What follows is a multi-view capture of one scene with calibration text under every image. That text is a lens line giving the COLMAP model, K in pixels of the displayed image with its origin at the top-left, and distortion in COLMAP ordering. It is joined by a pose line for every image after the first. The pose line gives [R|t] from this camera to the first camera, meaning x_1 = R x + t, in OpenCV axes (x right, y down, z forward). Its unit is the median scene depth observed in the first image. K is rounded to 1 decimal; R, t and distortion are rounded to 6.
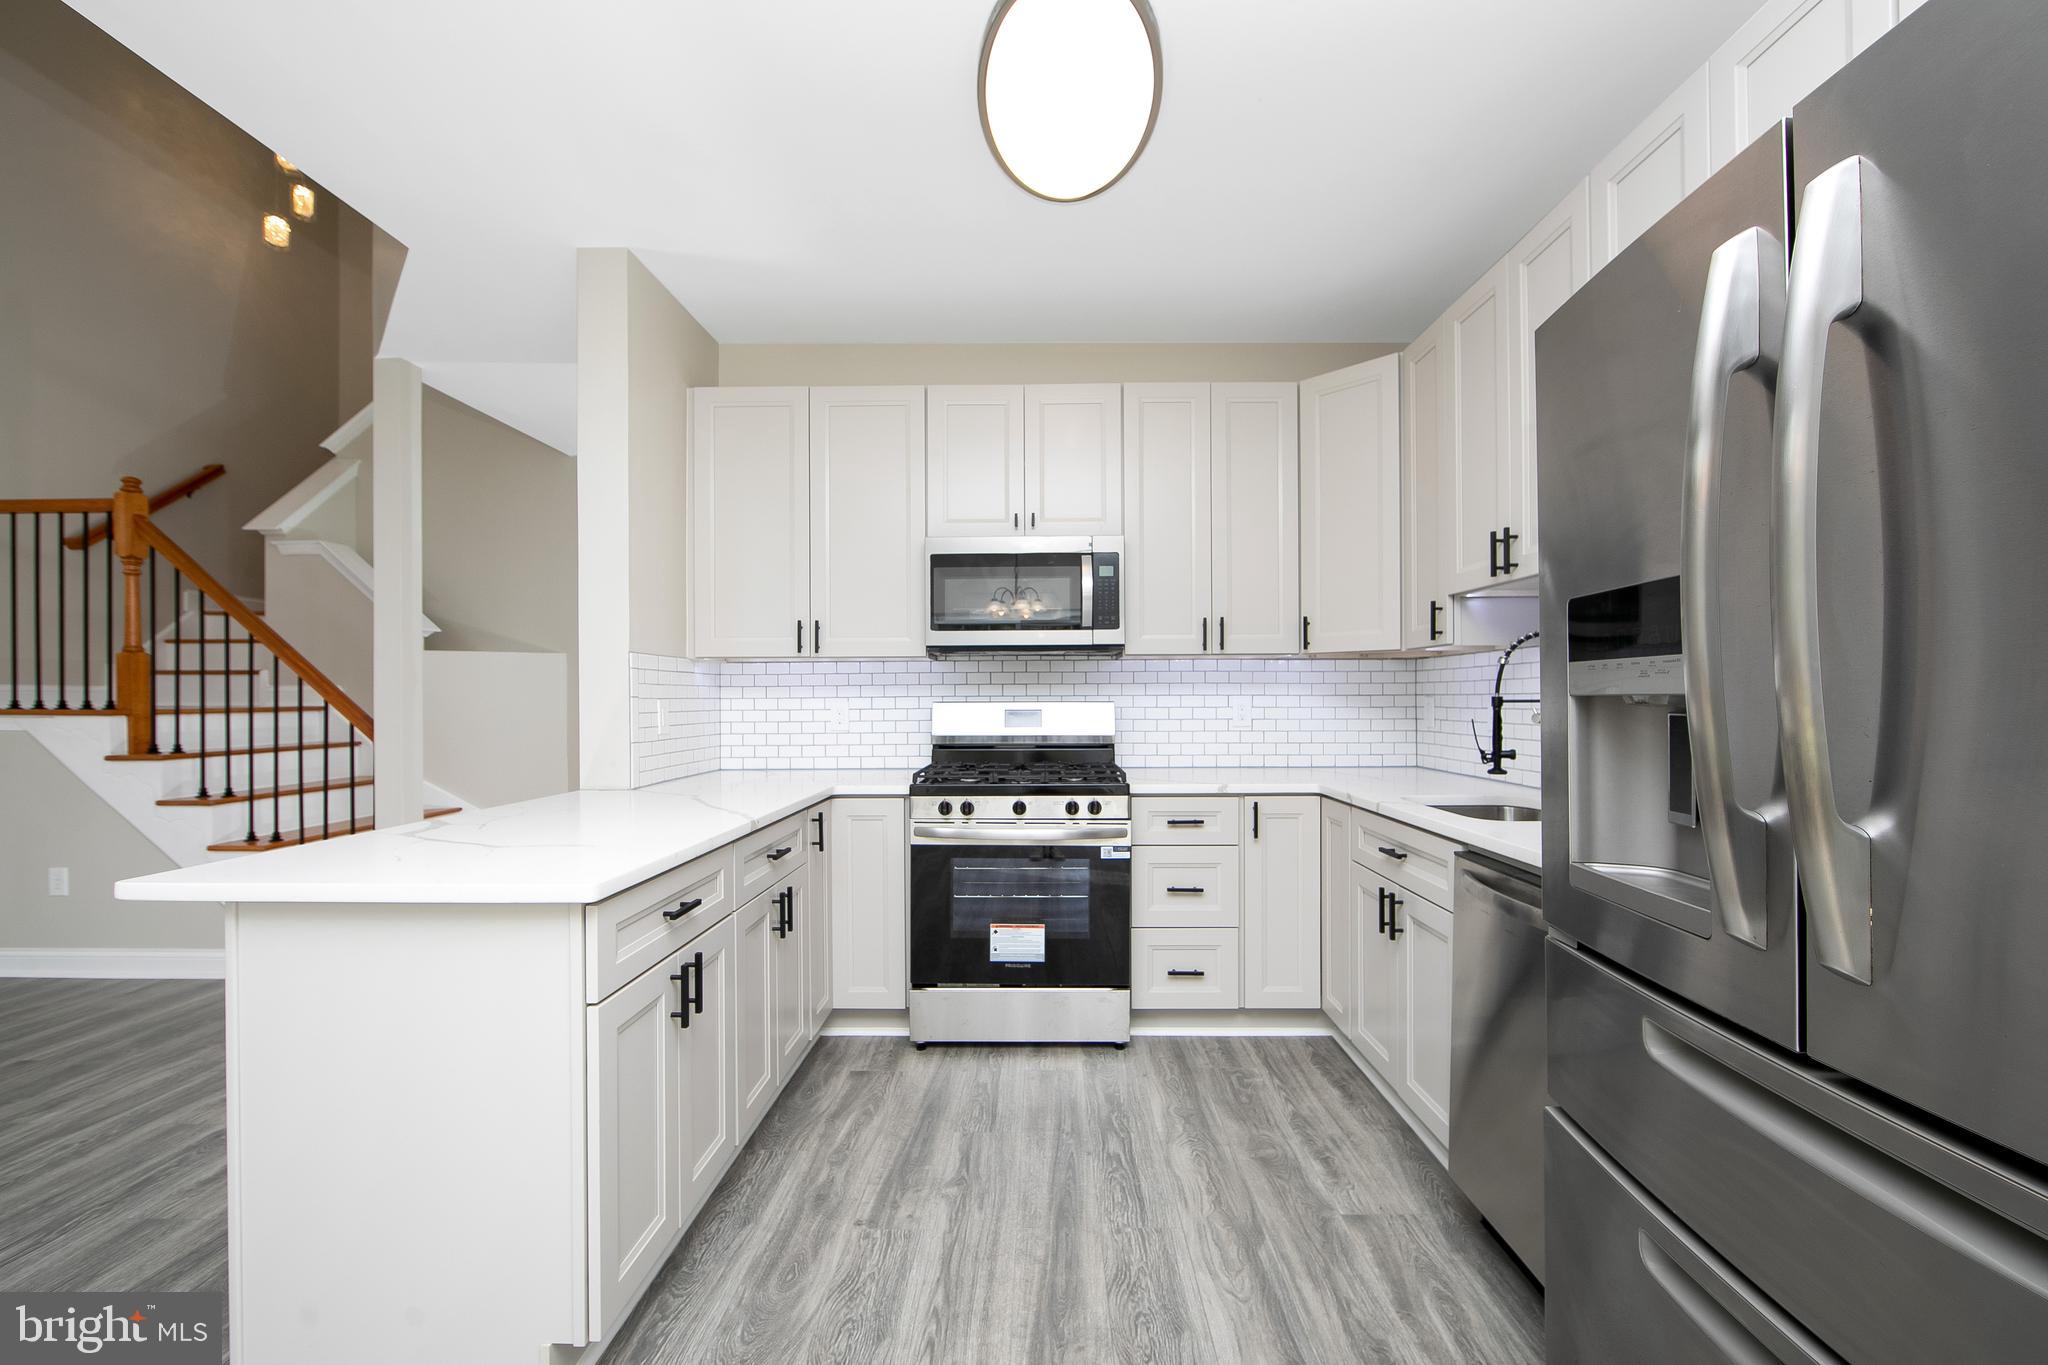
lens RADIAL K [[806.0, 0, 1037.4], [0, 806.0, 697.4], [0, 0, 1]] dist [-0.014006, 0.000173]
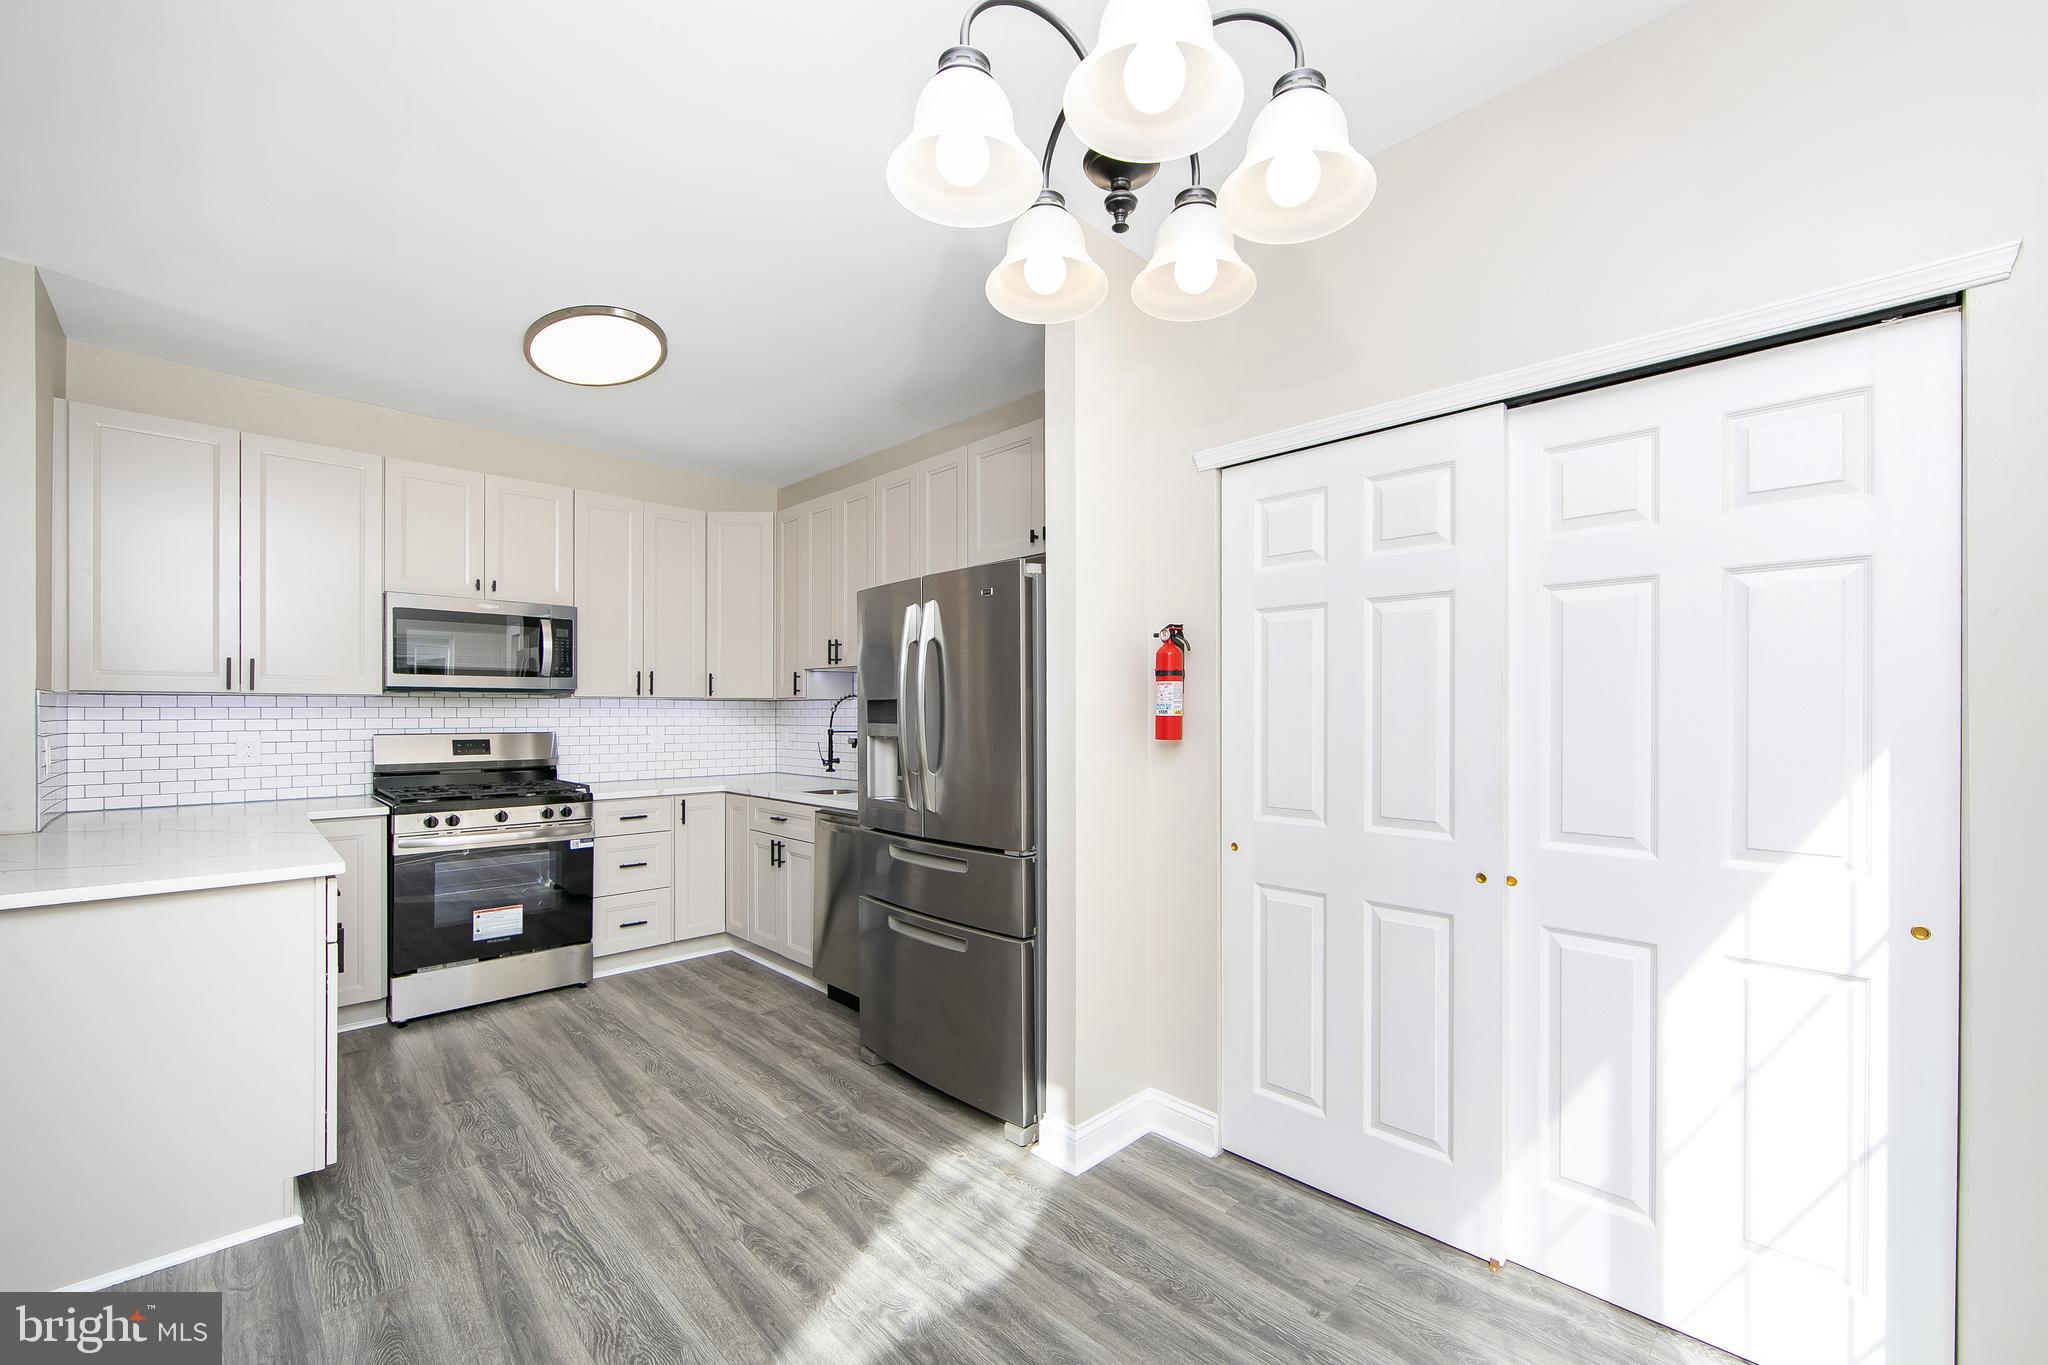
lens RADIAL K [[827.7, 0, 1033.7], [0, 827.7, 710.3], [0, 0, 1]] dist [-0.009091, 0.000070]
pose [[0.699025, 0.005823, 0.715073, -0.369668], [-0.002525, 0.999981, -0.005674, -0.028190], [-0.715092, 0.002161, 0.699027, -0.530592]]
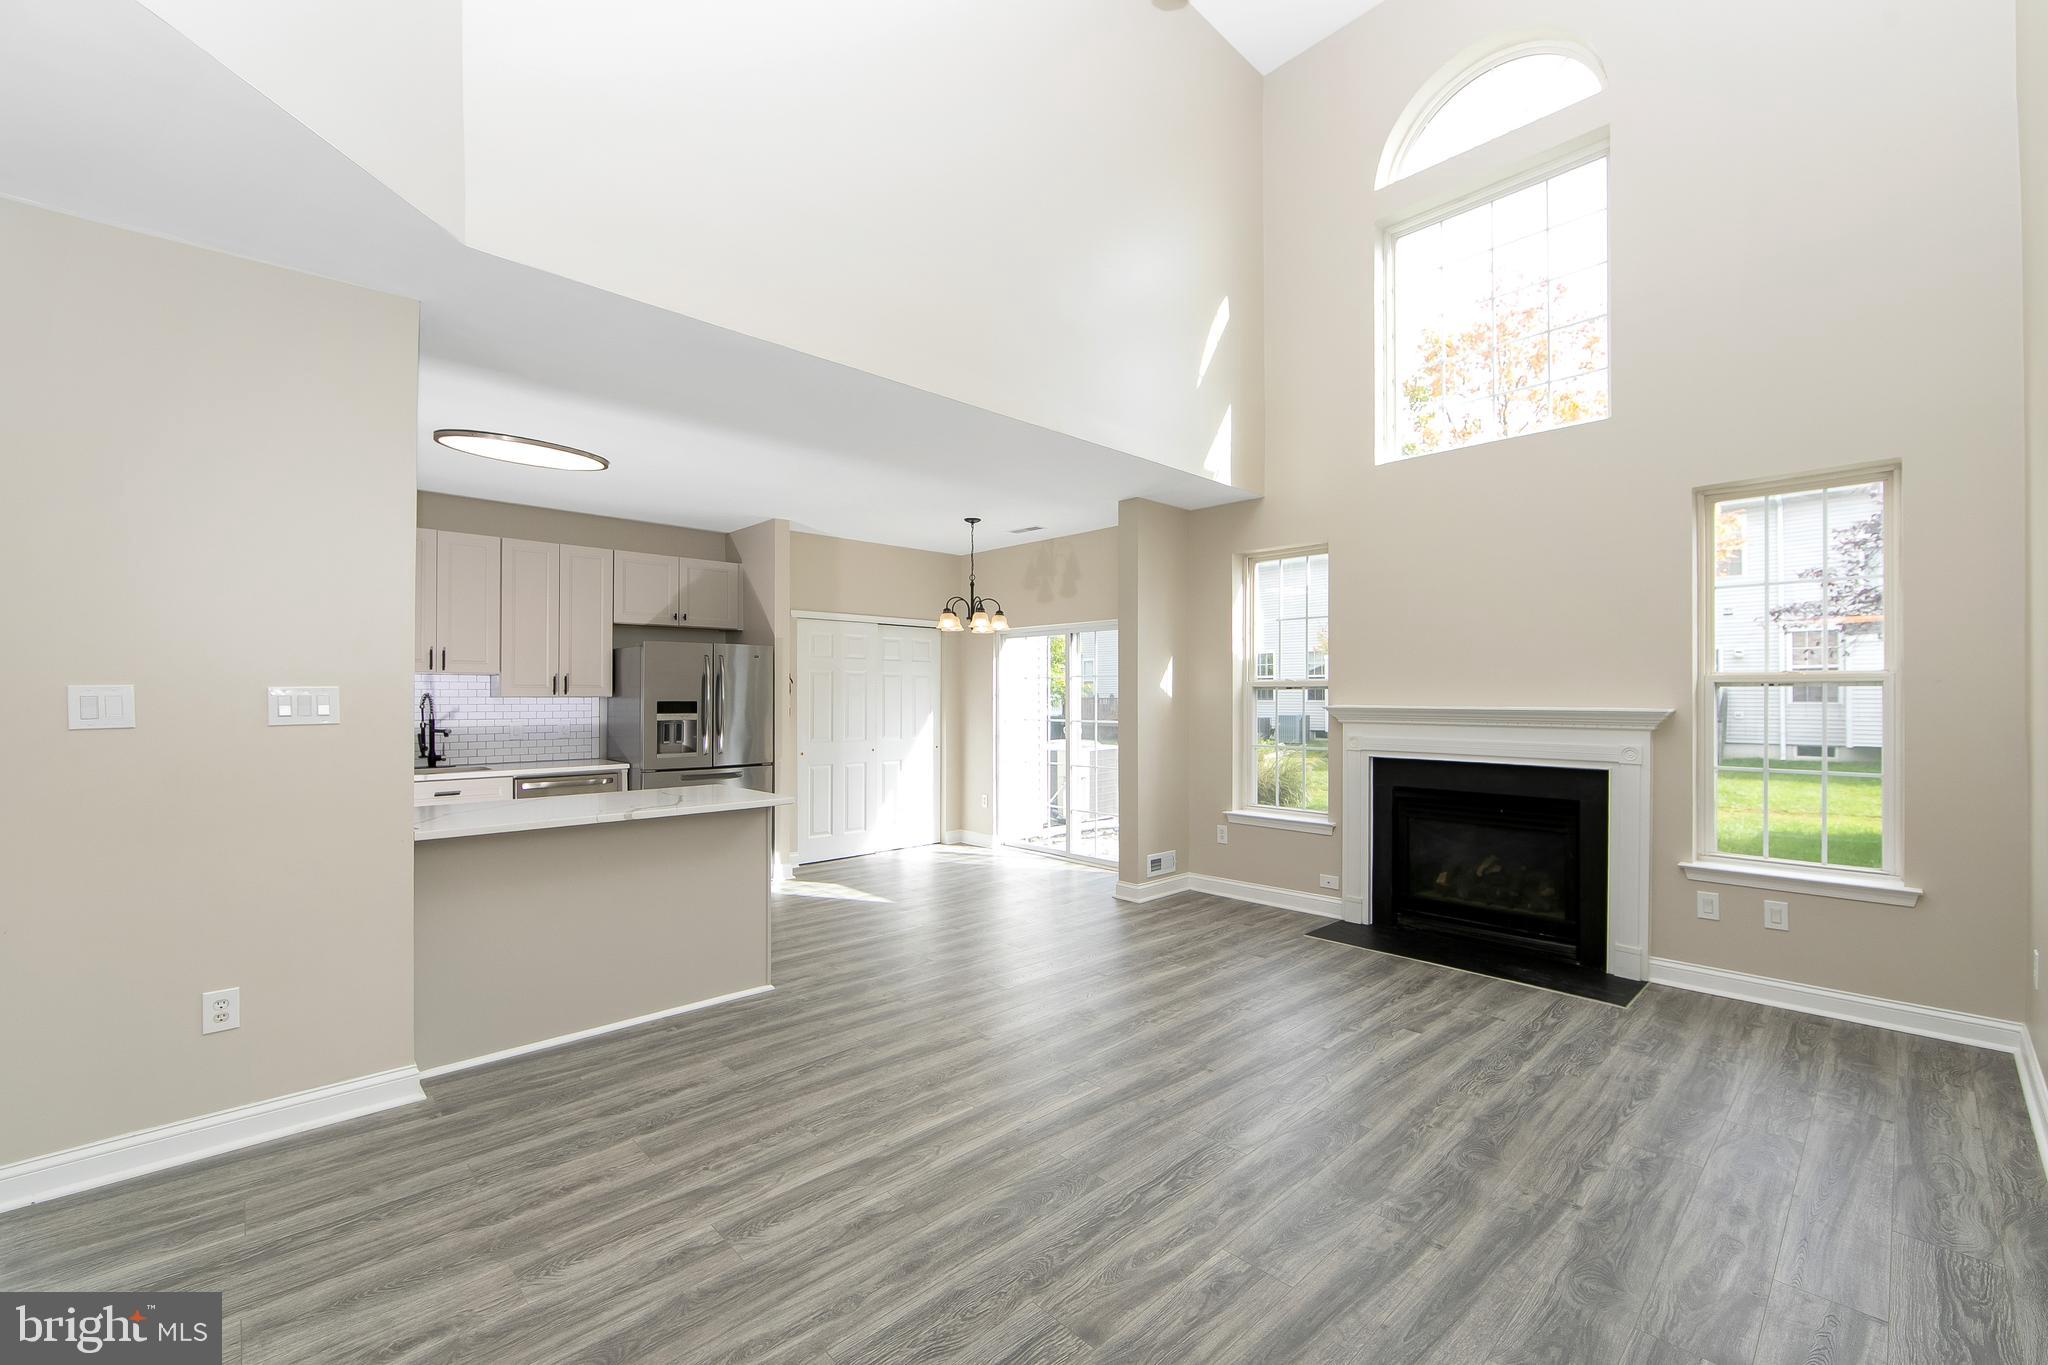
lens RADIAL K [[812.5, 0, 1051.1], [0, 812.5, 679.0], [0, 0, 1]] dist [-0.003714, -0.000266]
pose [[-0.710606, 0.022908, 0.703218, -1.824222], [0.004032, 0.999586, -0.028488, -0.039200], [-0.703579, -0.017409, -0.710404, 1.151810]]
